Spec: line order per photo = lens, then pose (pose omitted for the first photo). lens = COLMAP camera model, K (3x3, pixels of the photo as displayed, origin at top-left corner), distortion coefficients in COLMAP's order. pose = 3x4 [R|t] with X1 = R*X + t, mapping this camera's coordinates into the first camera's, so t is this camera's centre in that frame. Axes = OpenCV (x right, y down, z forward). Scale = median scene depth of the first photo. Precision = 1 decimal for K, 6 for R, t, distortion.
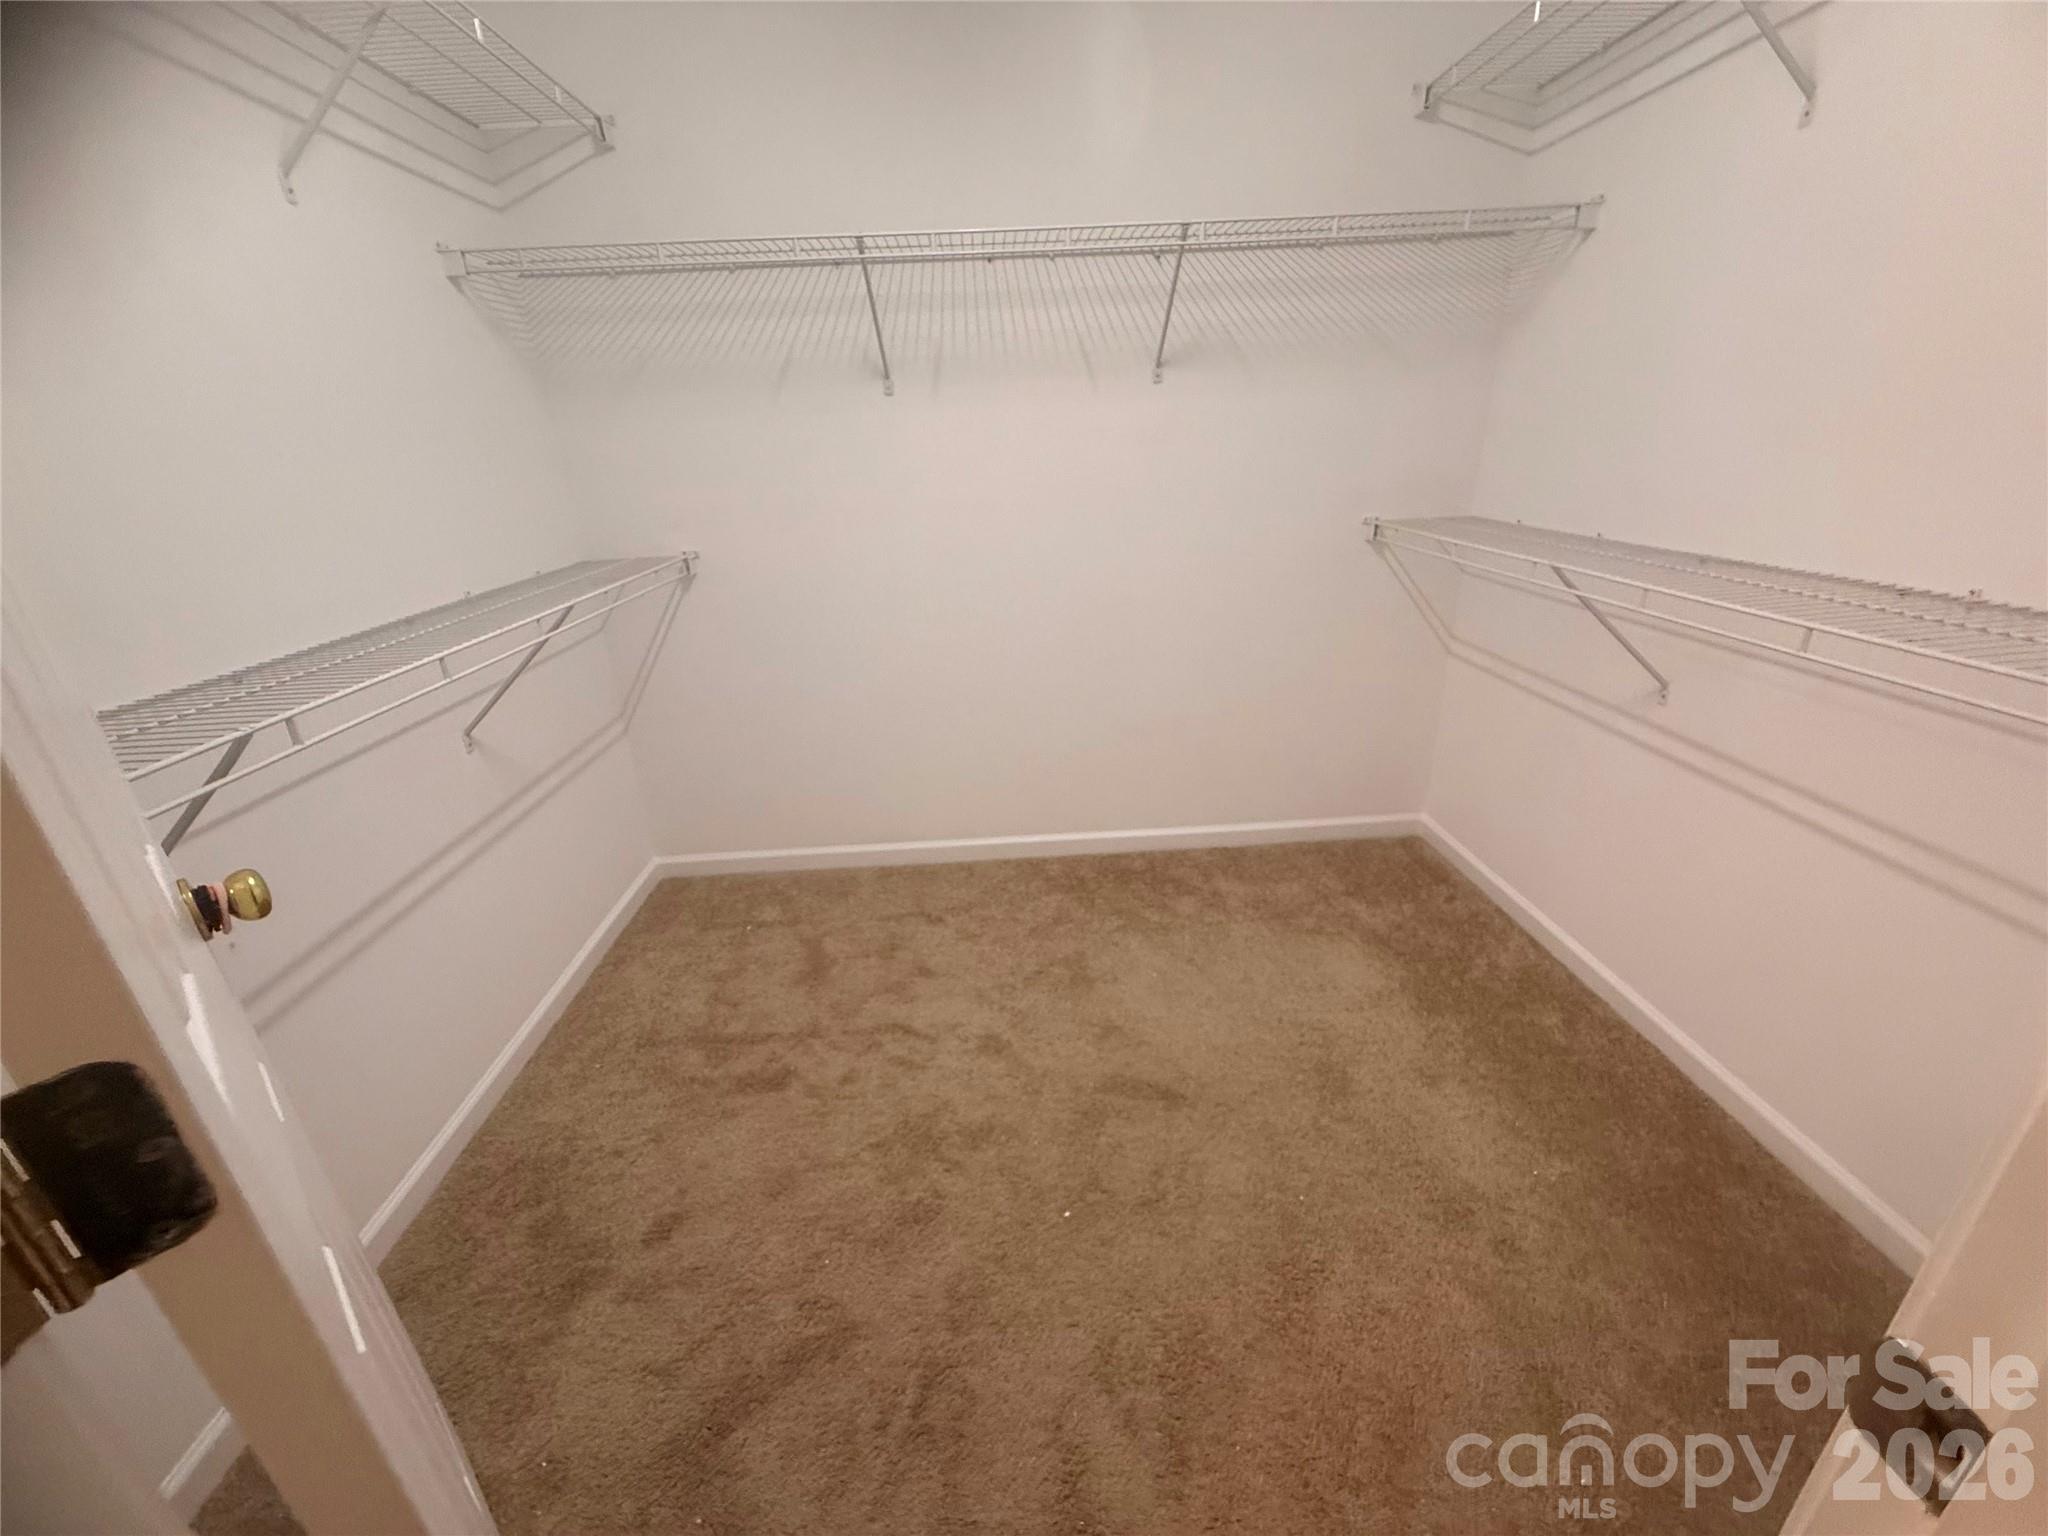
lens RADIAL K [[835.5, 0, 1023.8], [0, 835.5, 779.7], [0, 0, 1]] dist [-0.004382, -0.000063]
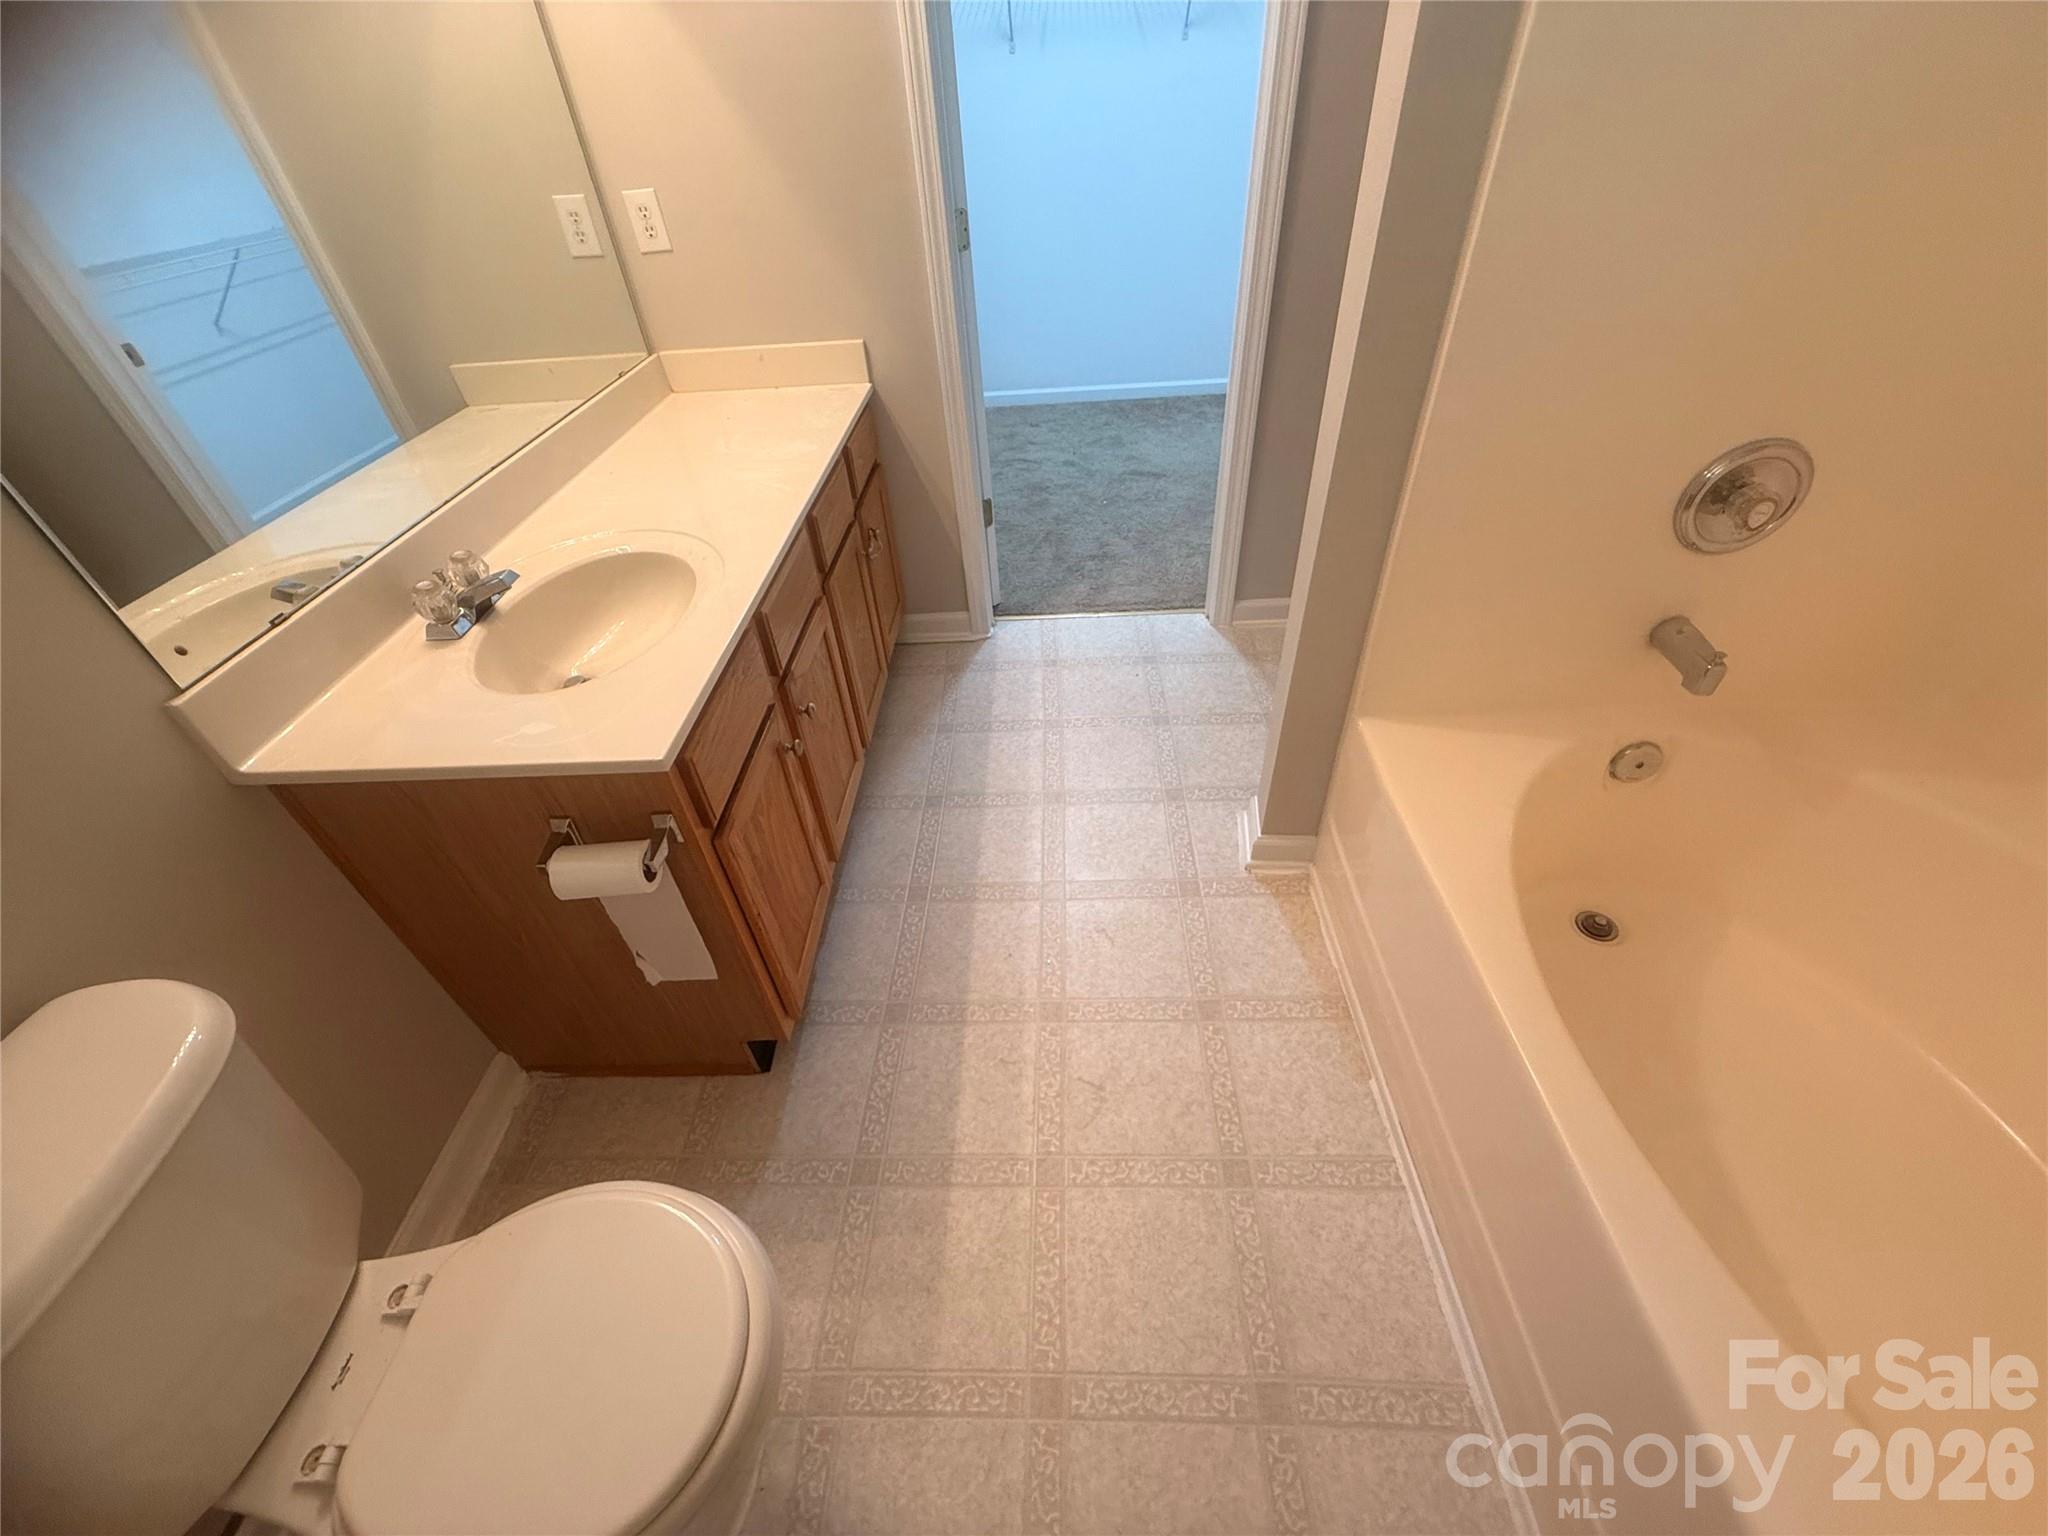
lens RADIAL K [[835.5, 0, 1020.6], [0, 835.5, 804.5], [0, 0, 1]] dist [-0.004382, -0.000063]
pose [[0.997764, 0.029635, -0.059899, -0.010839], [-0.009314, 0.949220, 0.314474, 0.416846], [0.066177, -0.313213, 0.947374, -0.993267]]
